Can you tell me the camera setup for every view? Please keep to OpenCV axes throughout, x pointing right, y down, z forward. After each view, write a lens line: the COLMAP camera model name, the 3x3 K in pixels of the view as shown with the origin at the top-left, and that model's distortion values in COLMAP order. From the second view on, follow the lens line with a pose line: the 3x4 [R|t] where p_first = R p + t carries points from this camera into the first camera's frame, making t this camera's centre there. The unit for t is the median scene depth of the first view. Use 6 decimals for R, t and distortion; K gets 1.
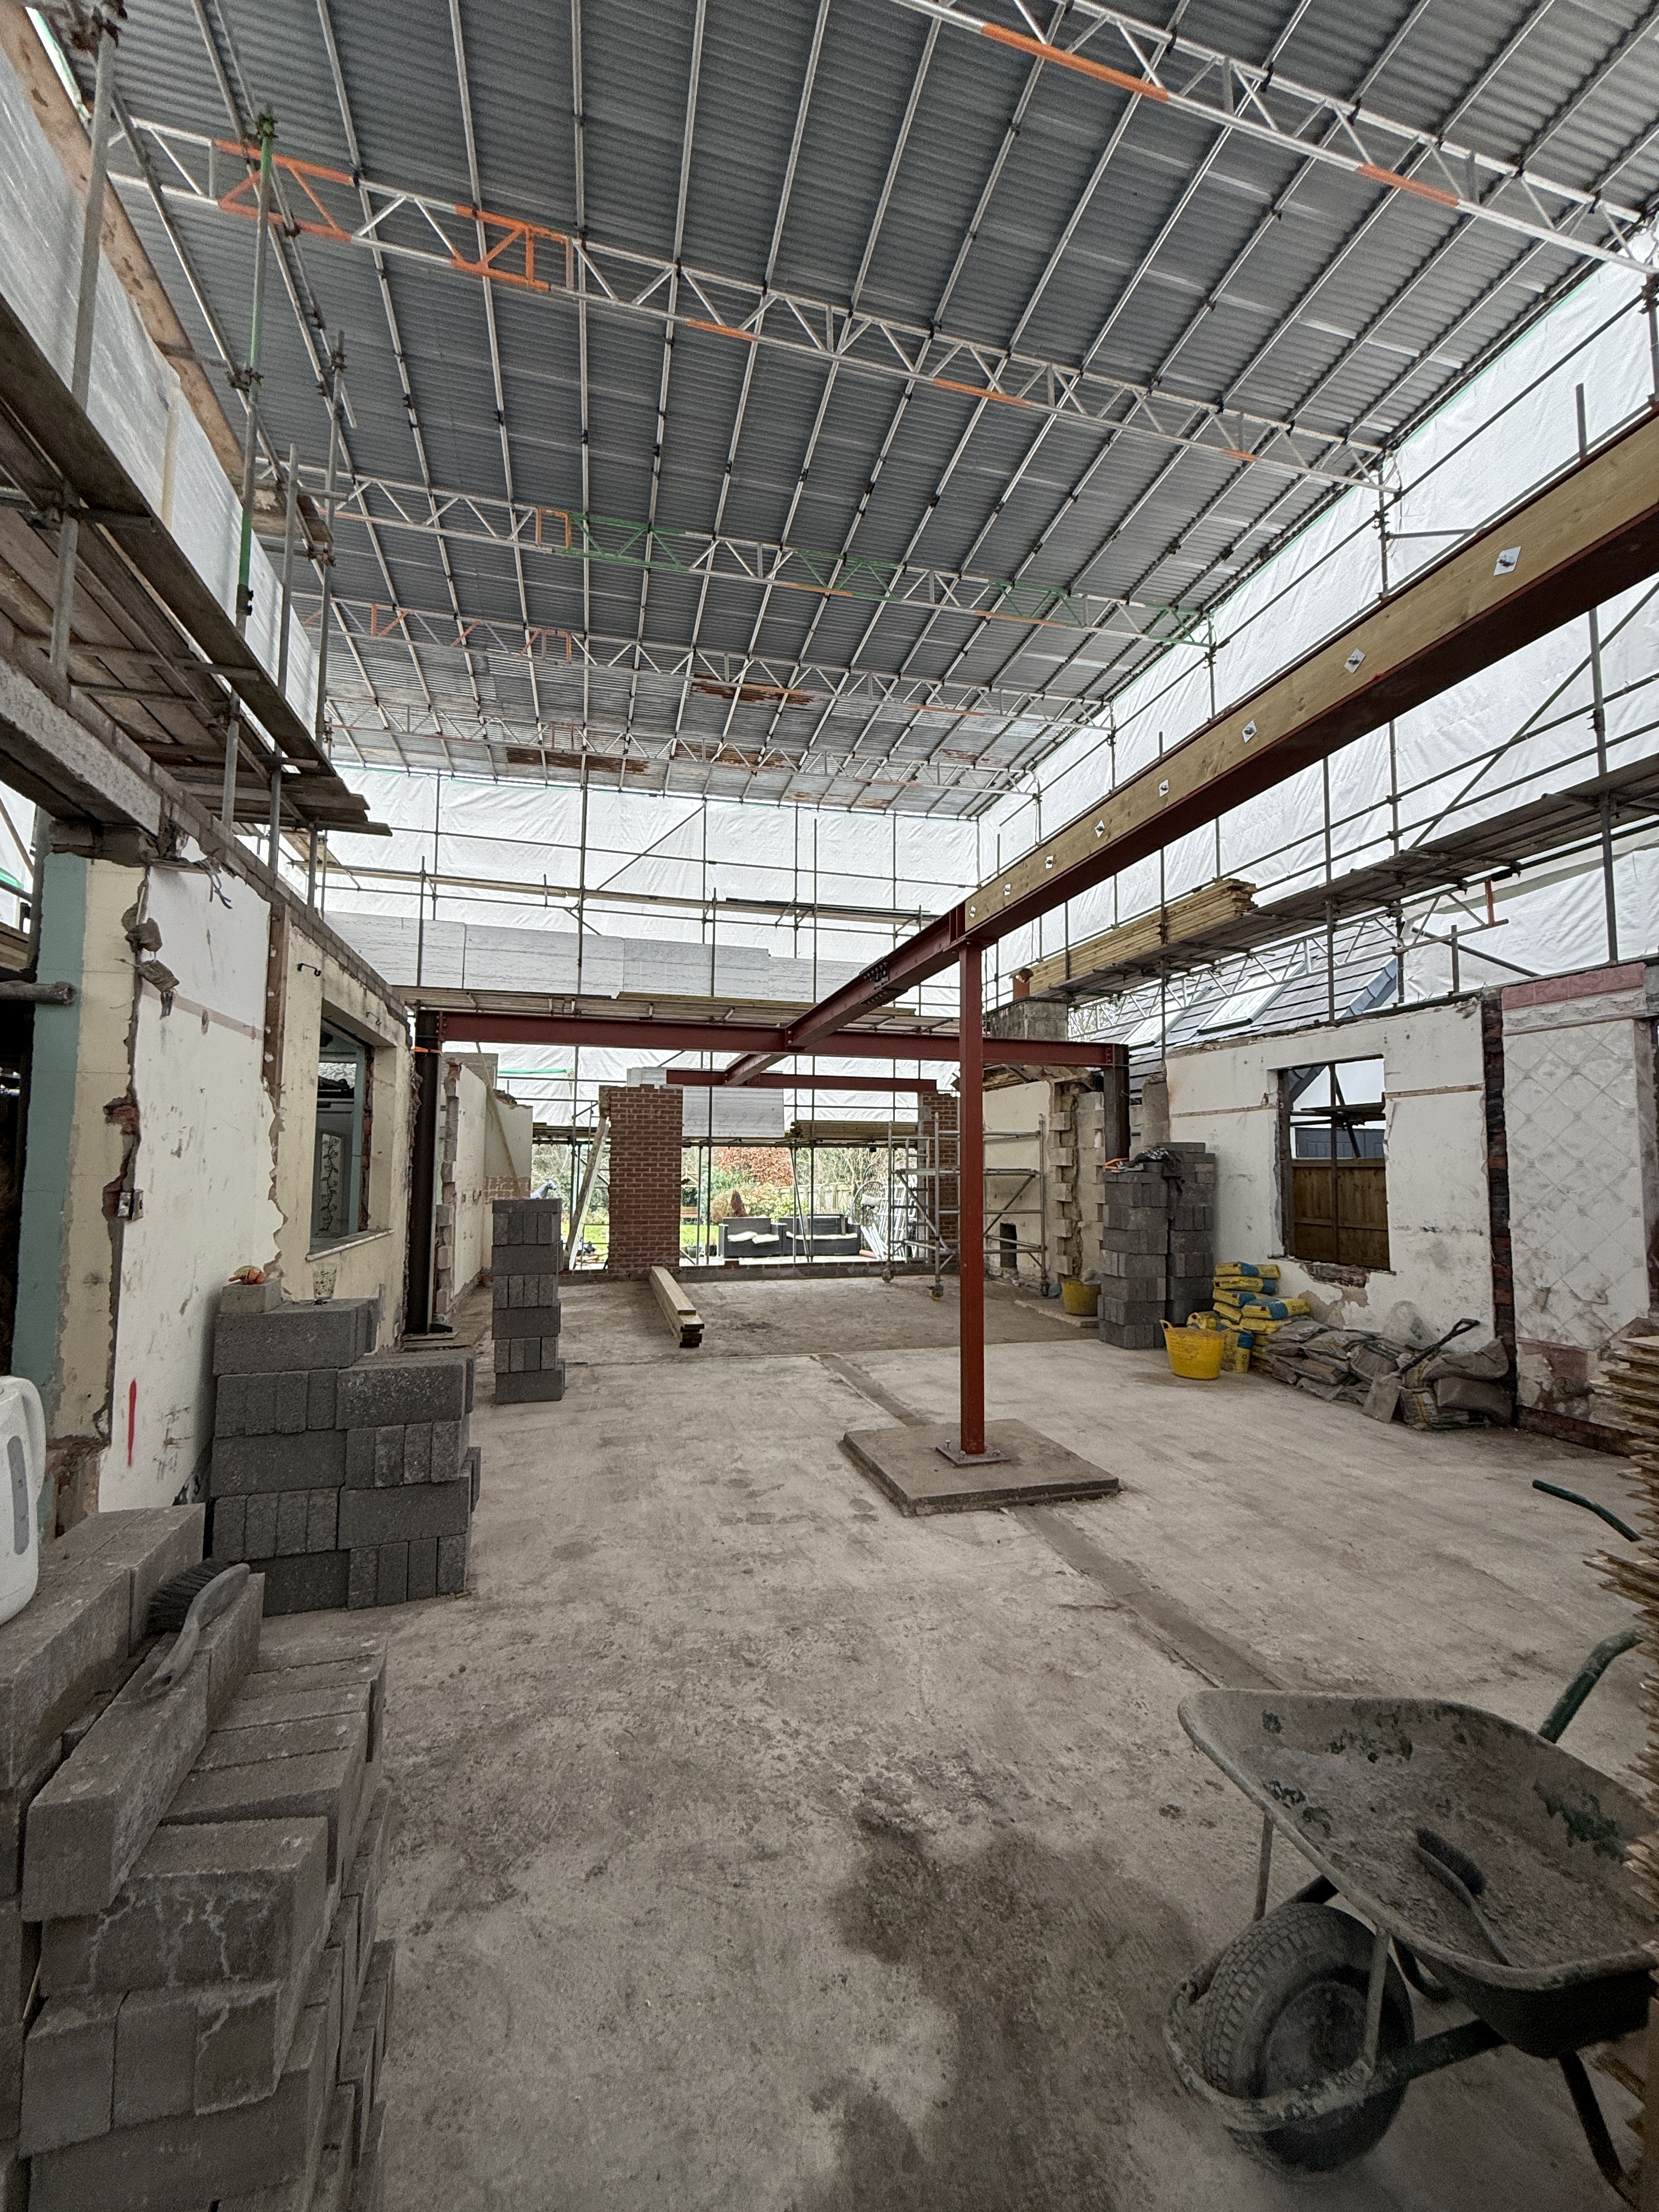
lens RADIAL K [[871.0, 0, 829.5], [0, 871.0, 1106.0], [0, 0, 1]] dist [-0.019383, -0.000040]
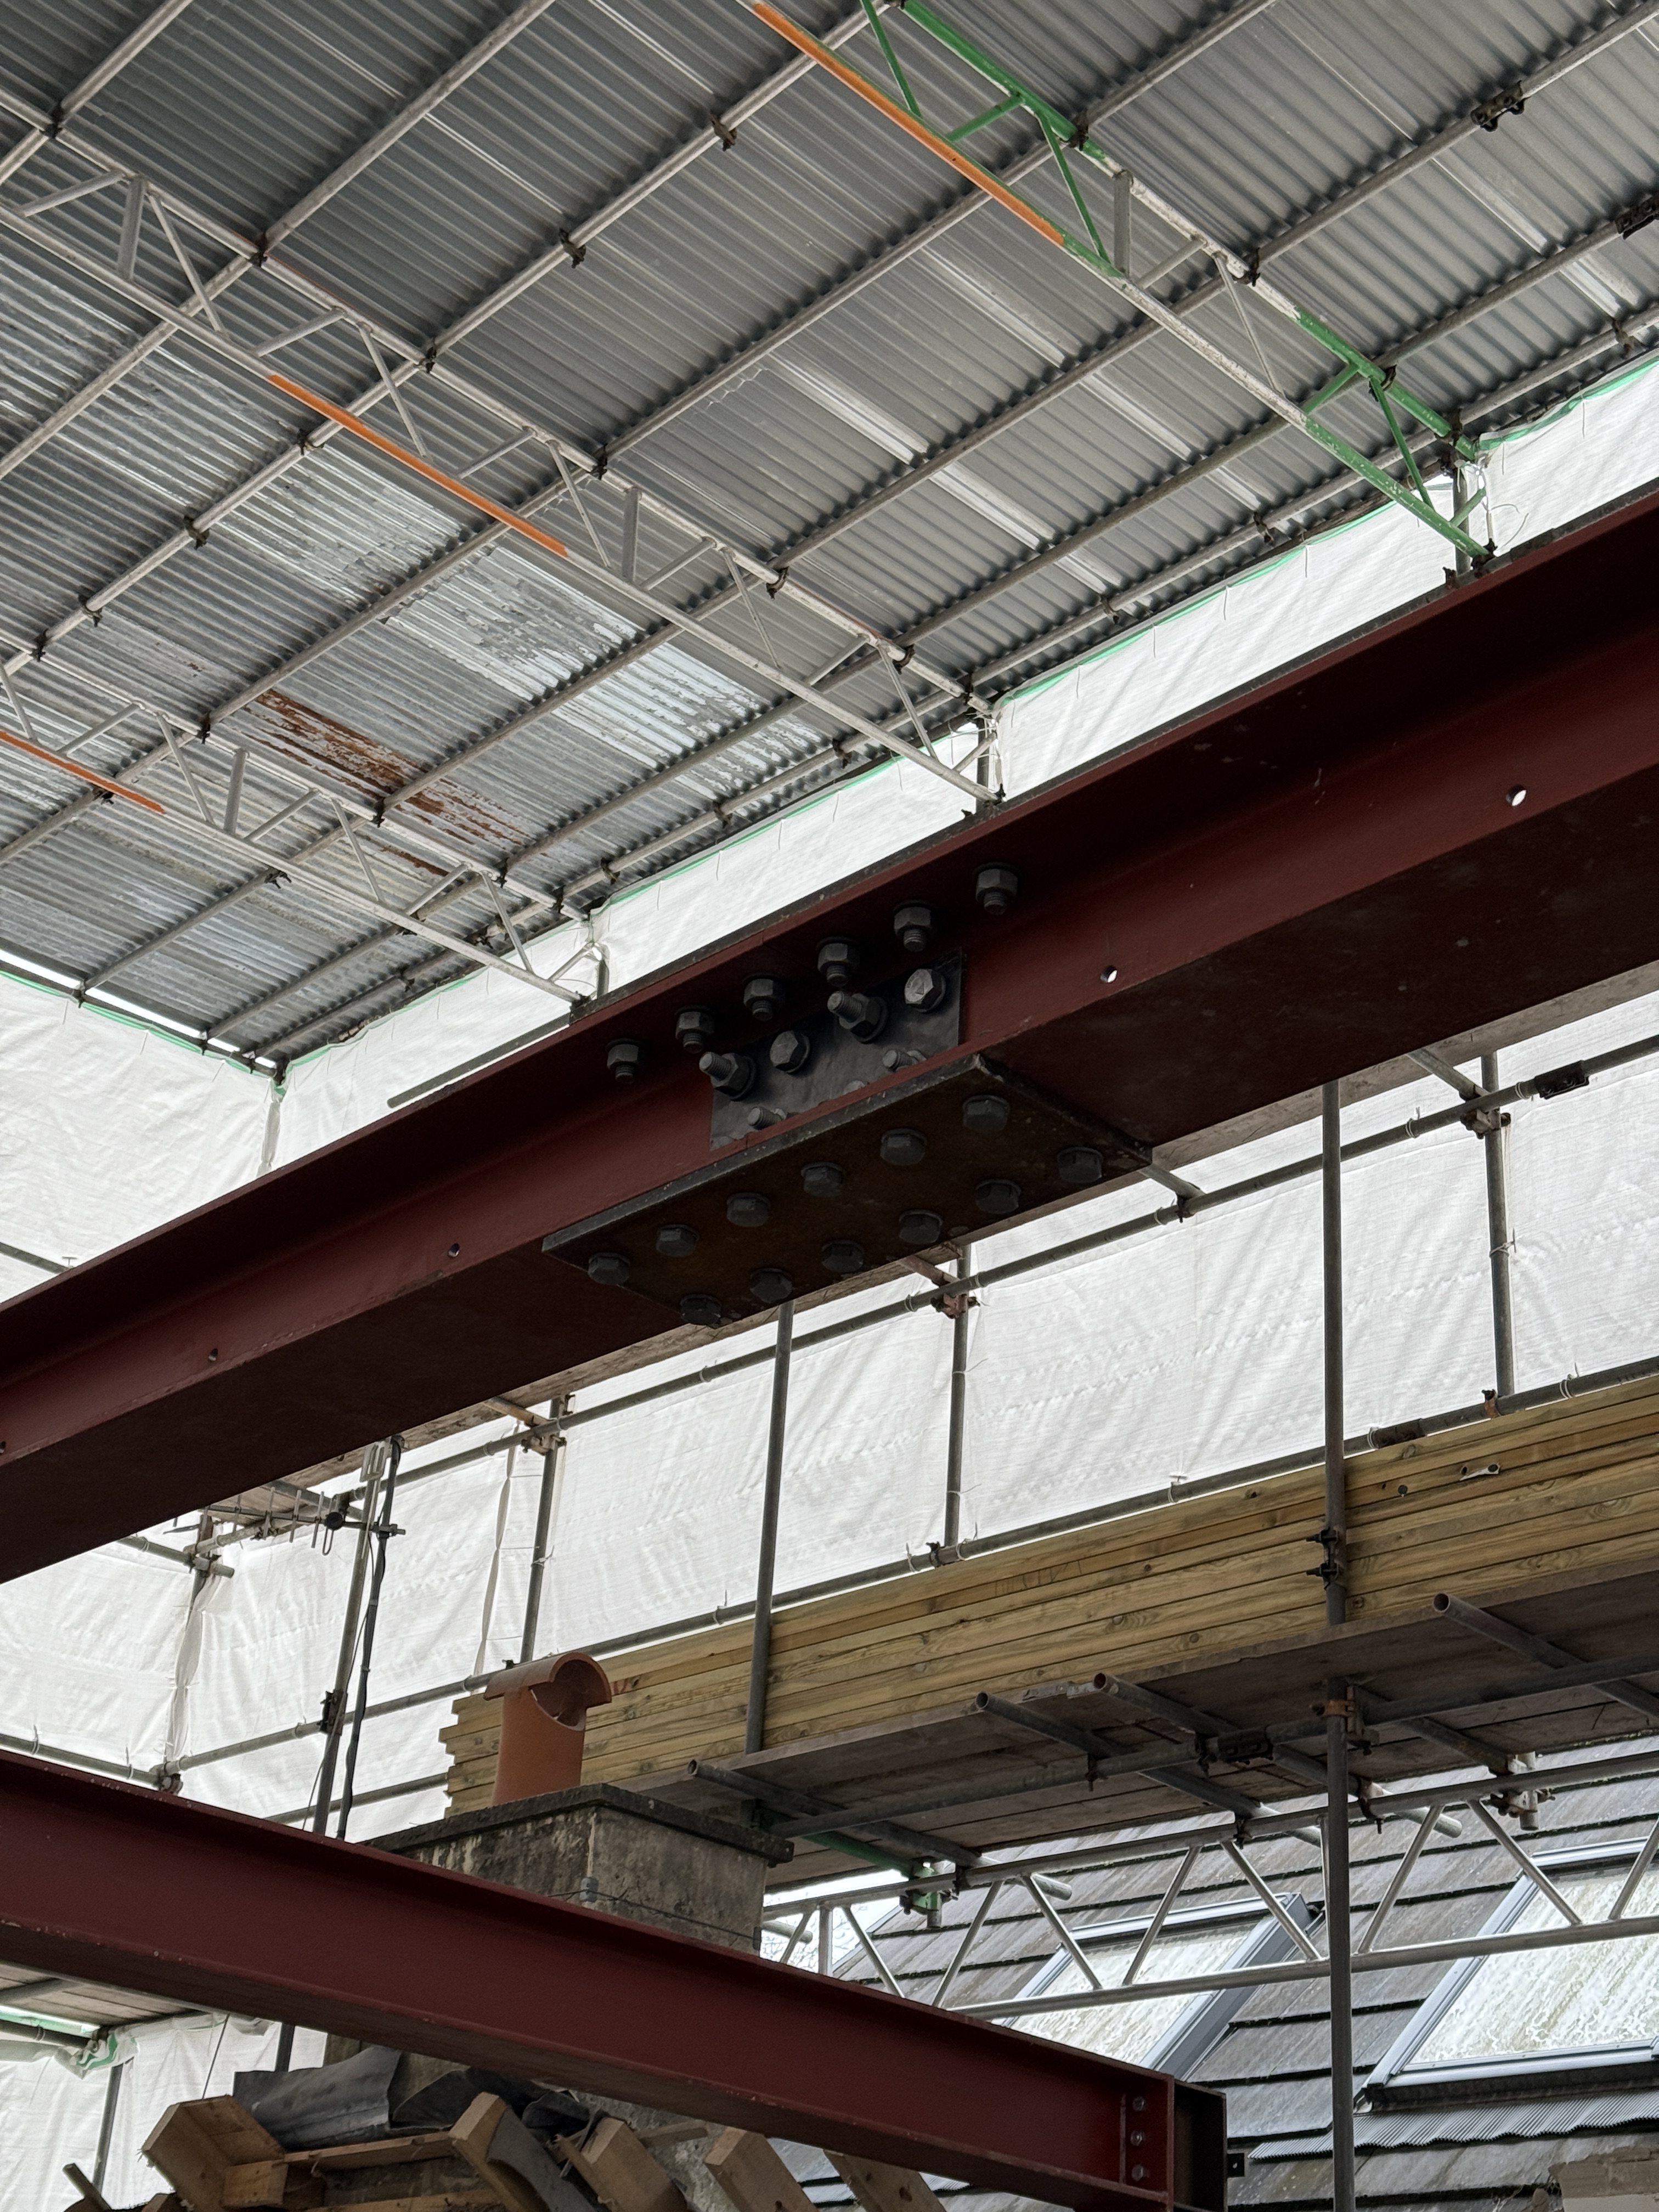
lens RADIAL K [[3184.2, 0, 829.5], [0, 3184.2, 1106.0], [0, 0, 1]] dist [0.751469, -2.482013]
pose [[0.881412, 0.252342, 0.399296, -0.053841], [-0.087781, 0.918122, -0.386454, 0.014050], [-0.464120, 0.305575, 0.831394, 0.200472]]
